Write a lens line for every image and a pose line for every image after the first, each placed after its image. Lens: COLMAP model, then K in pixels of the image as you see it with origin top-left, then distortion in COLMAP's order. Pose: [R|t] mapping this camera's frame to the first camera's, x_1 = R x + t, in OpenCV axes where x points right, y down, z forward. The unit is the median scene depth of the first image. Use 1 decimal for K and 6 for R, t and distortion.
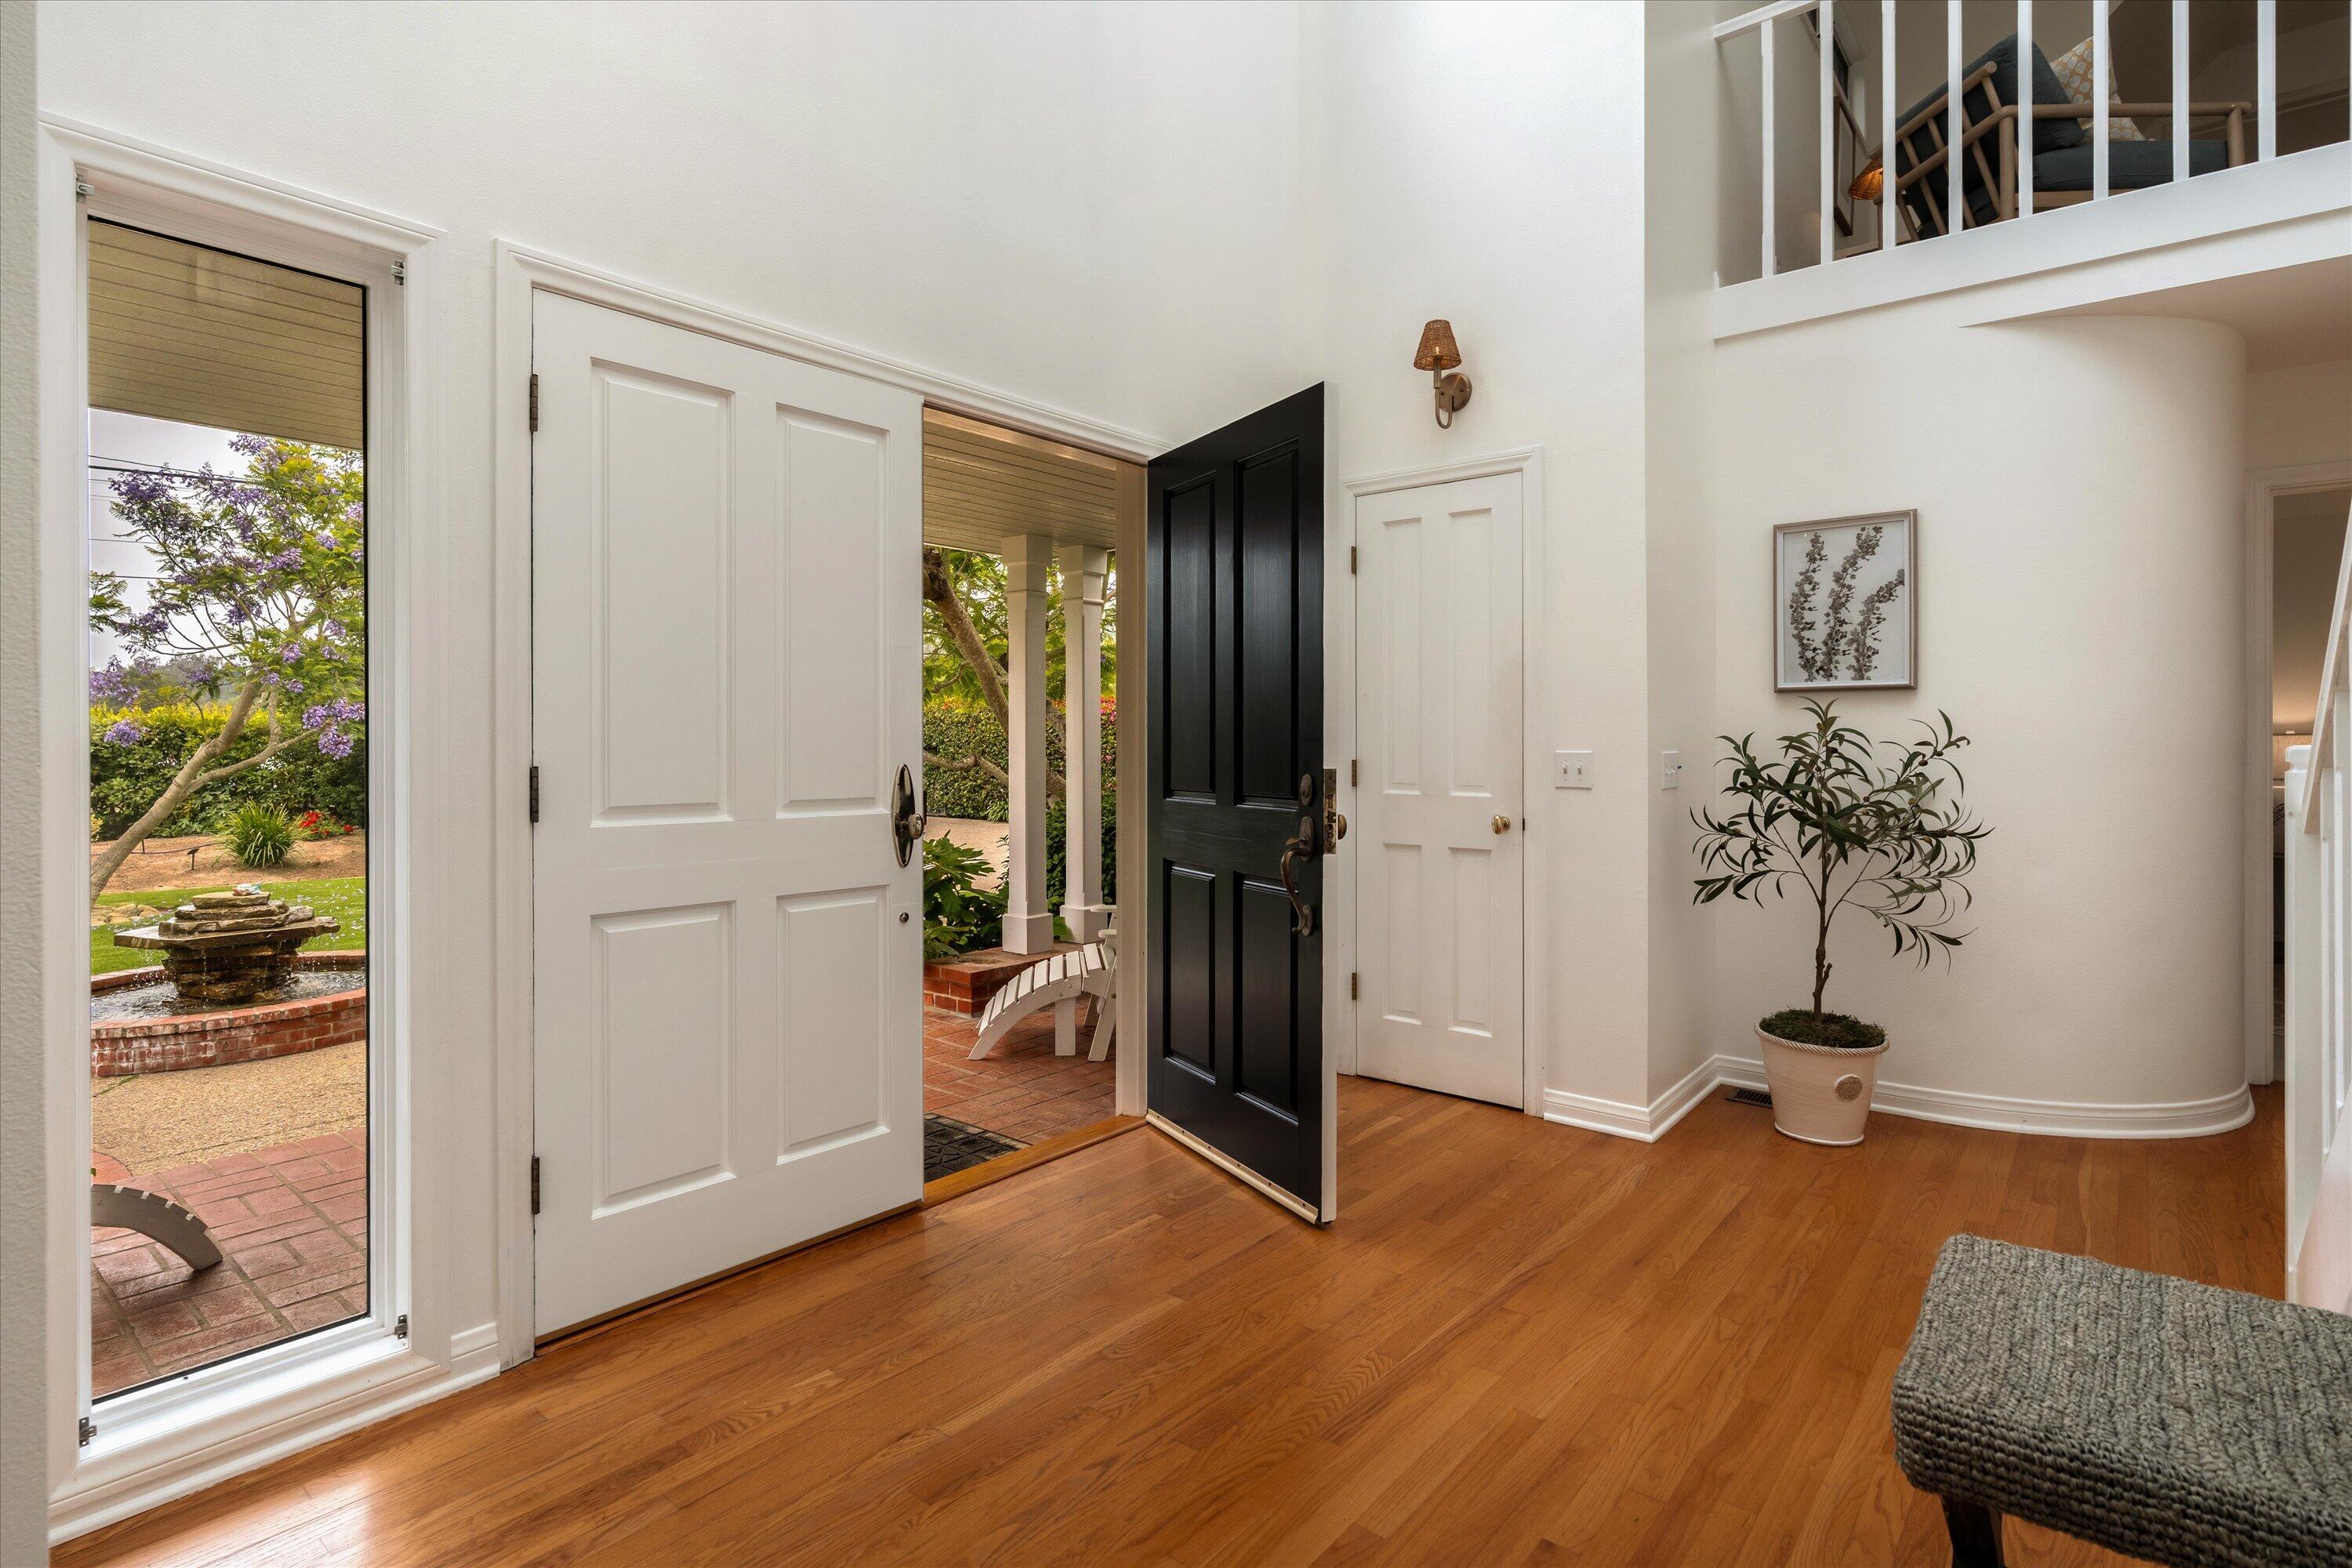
lens RADIAL K [[1142.5, 0, 1177.1], [0, 1142.5, 729.7], [0, 0, 1]] dist [-0.005598, -0.001125]
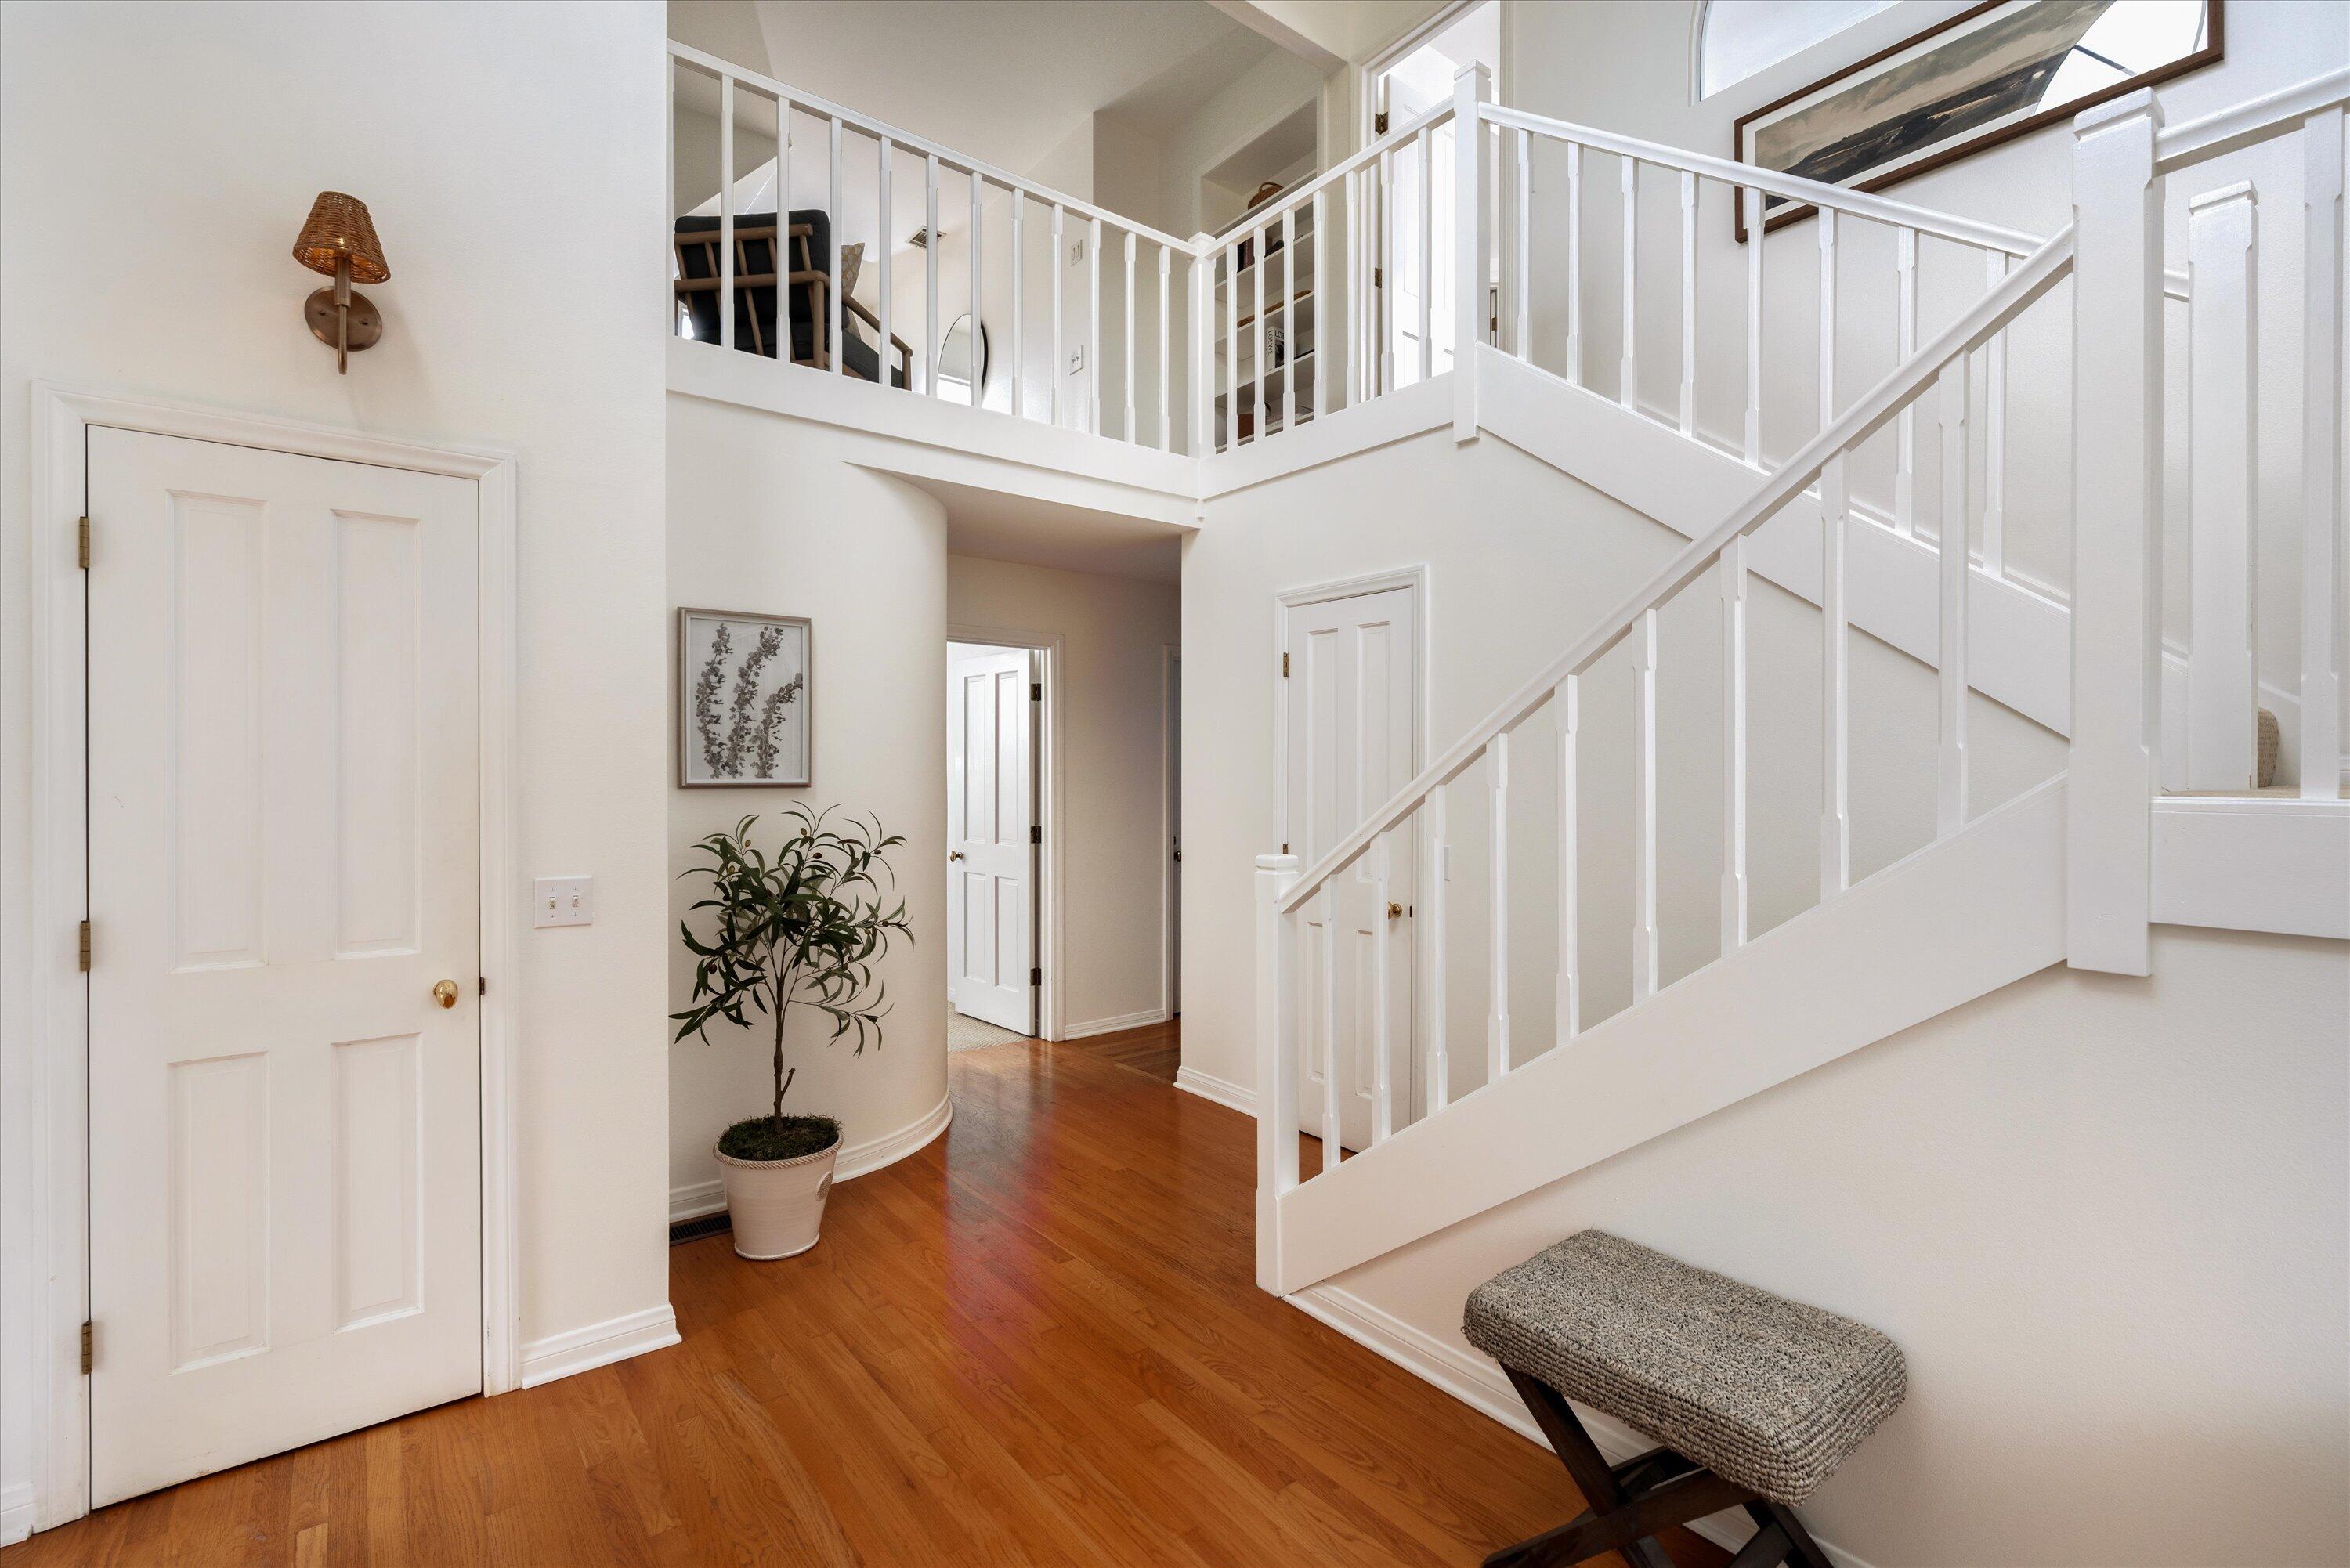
lens RADIAL K [[1061.0, 0, 1177.9], [0, 1061.0, 772.5], [0, 0, 1]] dist [0.002708, 0.000000]
pose [[0.205935, -0.005537, 0.978550, -0.244853], [-0.020310, 0.999744, 0.009932, -0.064649], [-0.978355, -0.021920, 0.205770, 0.445048]]
